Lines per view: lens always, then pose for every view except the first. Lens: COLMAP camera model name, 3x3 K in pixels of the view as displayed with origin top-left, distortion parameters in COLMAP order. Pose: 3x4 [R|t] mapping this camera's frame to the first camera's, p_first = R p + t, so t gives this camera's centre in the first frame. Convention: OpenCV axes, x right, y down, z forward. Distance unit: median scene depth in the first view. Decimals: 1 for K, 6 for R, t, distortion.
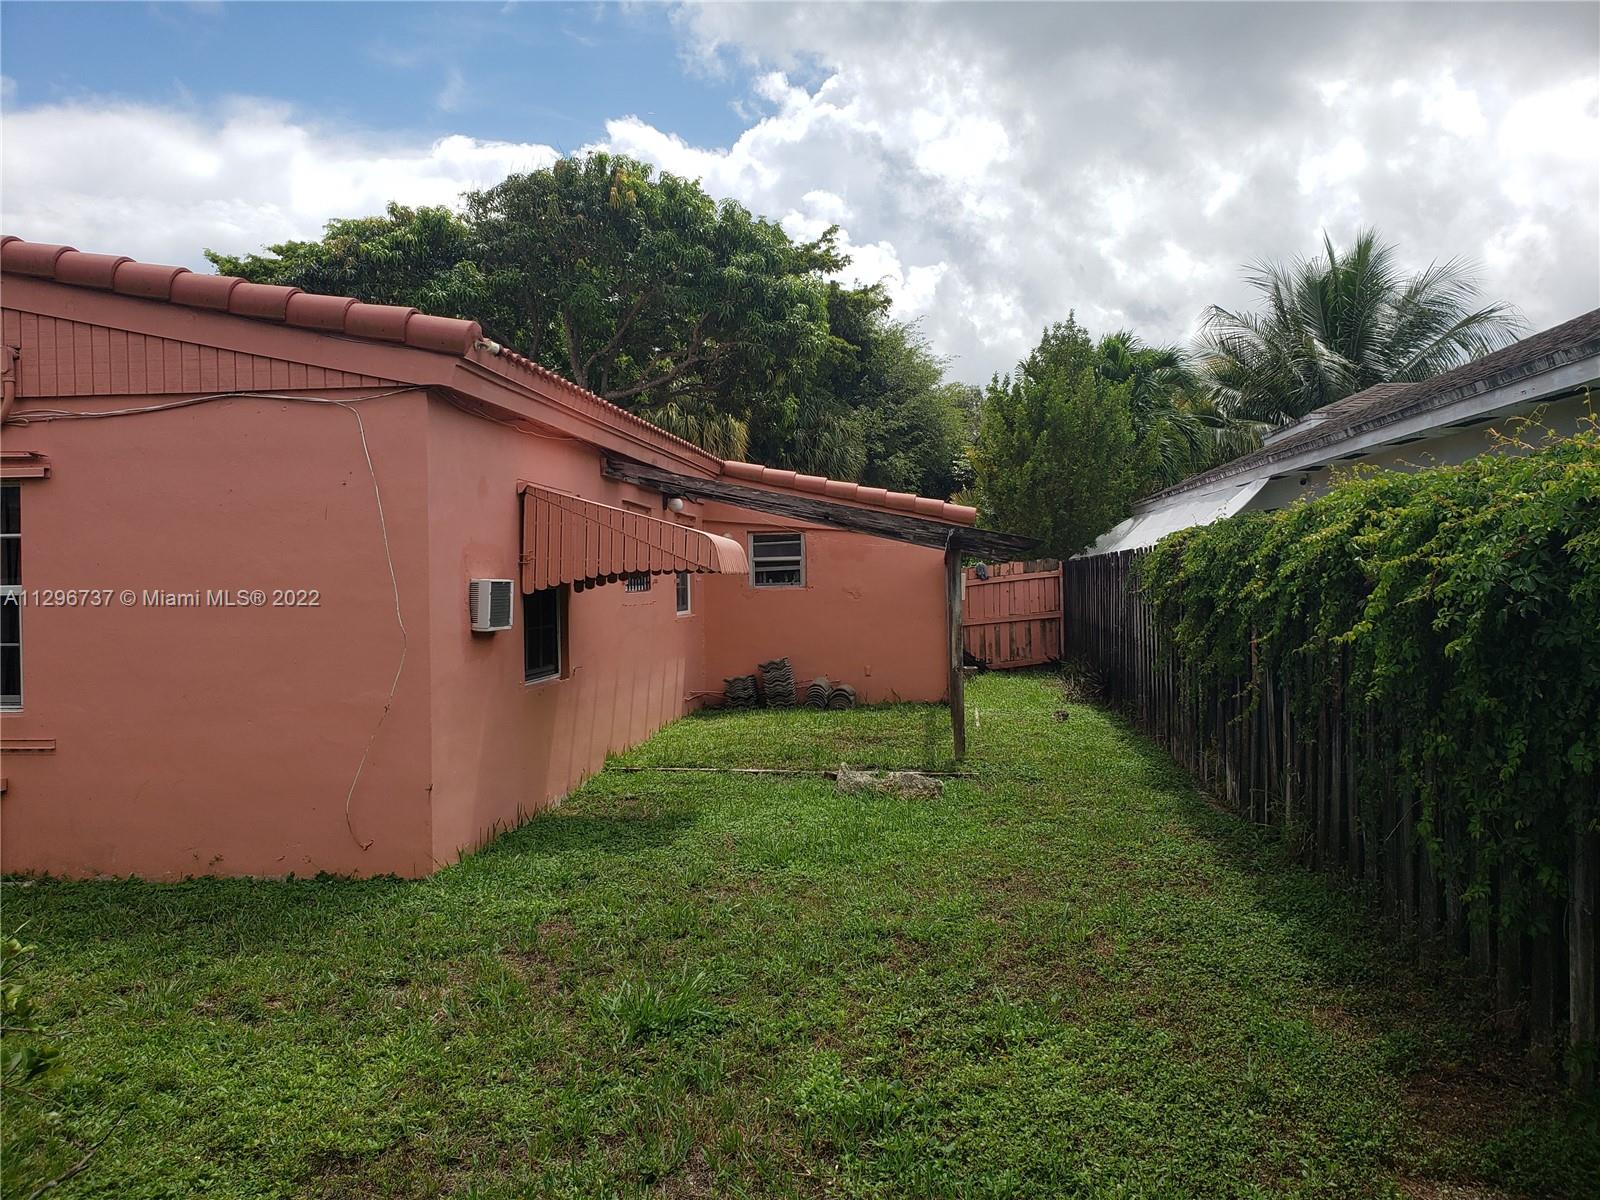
lens RADIAL K [[1265.6, 0, 741.5], [0, 1265.6, 591.0], [0, 0, 1]] dist [0.081140, -0.109812]
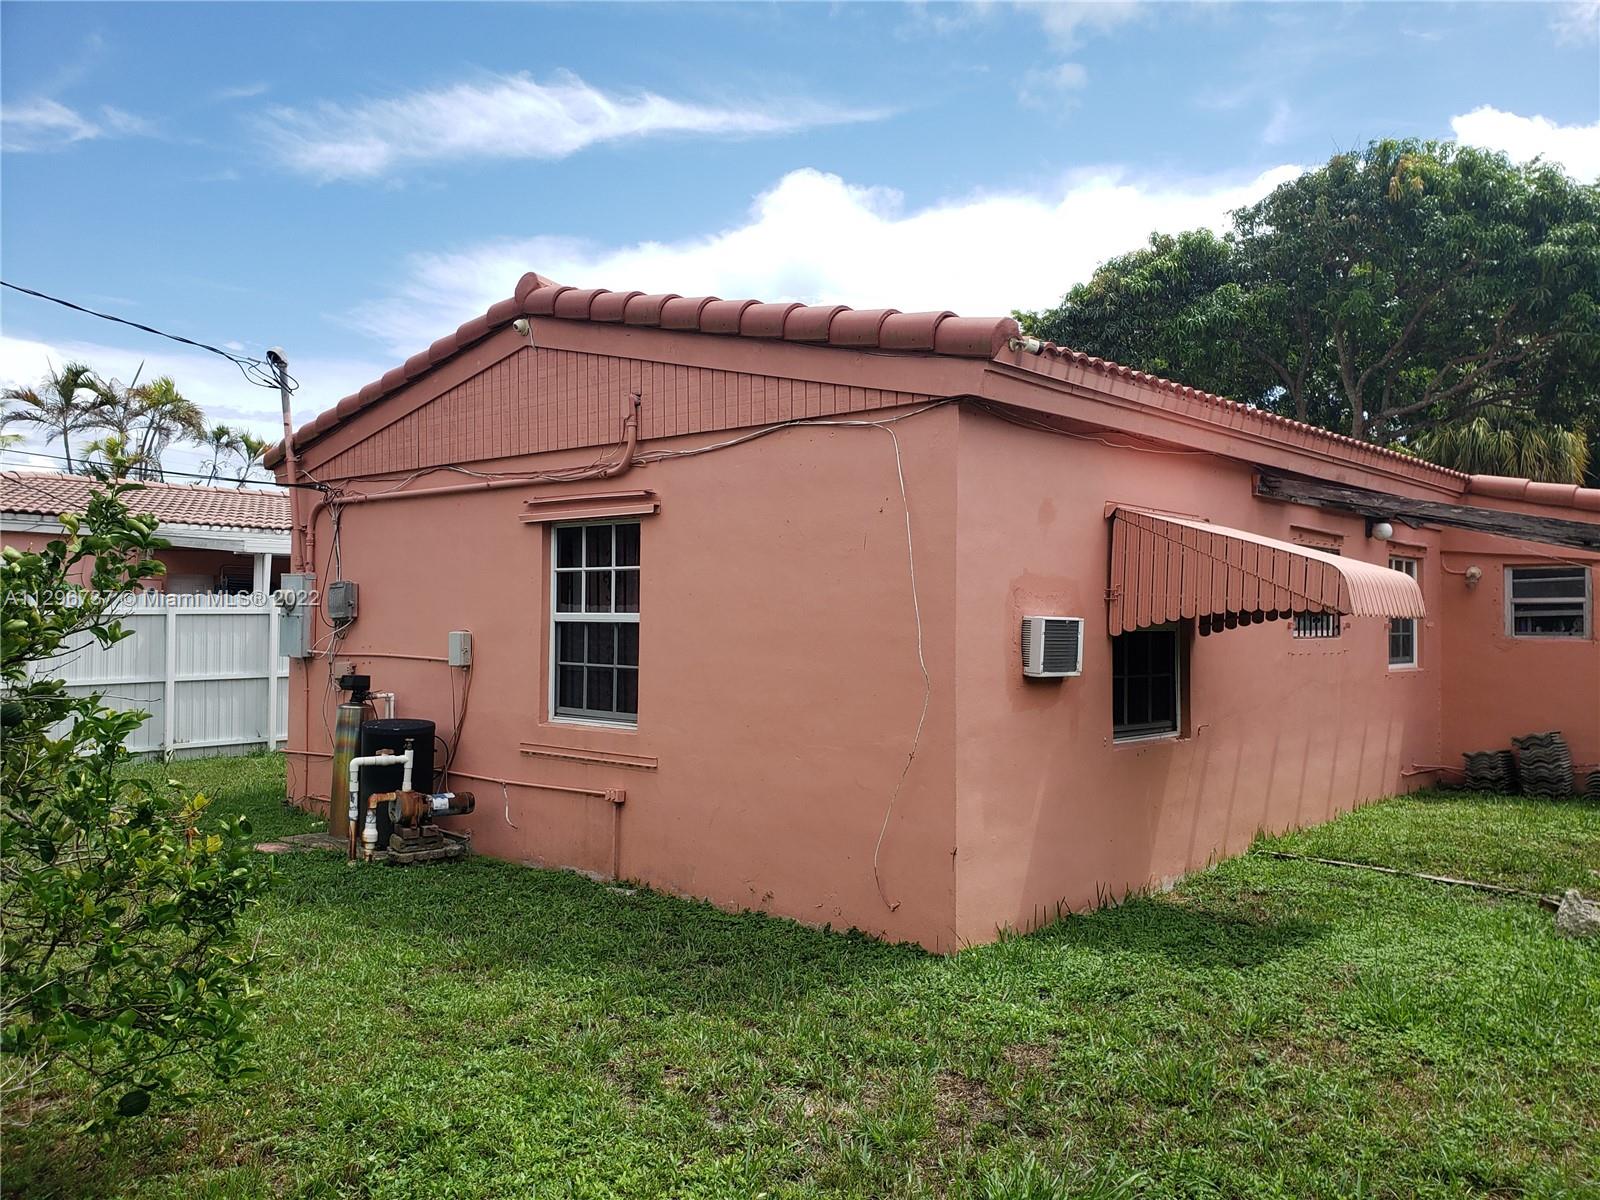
lens RADIAL K [[1265.6, 0, 741.5], [0, 1265.6, 591.0], [0, 0, 1]] dist [0.081140, -0.109812]
pose [[0.830919, 0.009702, -0.556308, 0.086403], [-0.026356, 0.999412, -0.021936, -0.001924], [0.555768, 0.032890, 0.830686, 0.131180]]
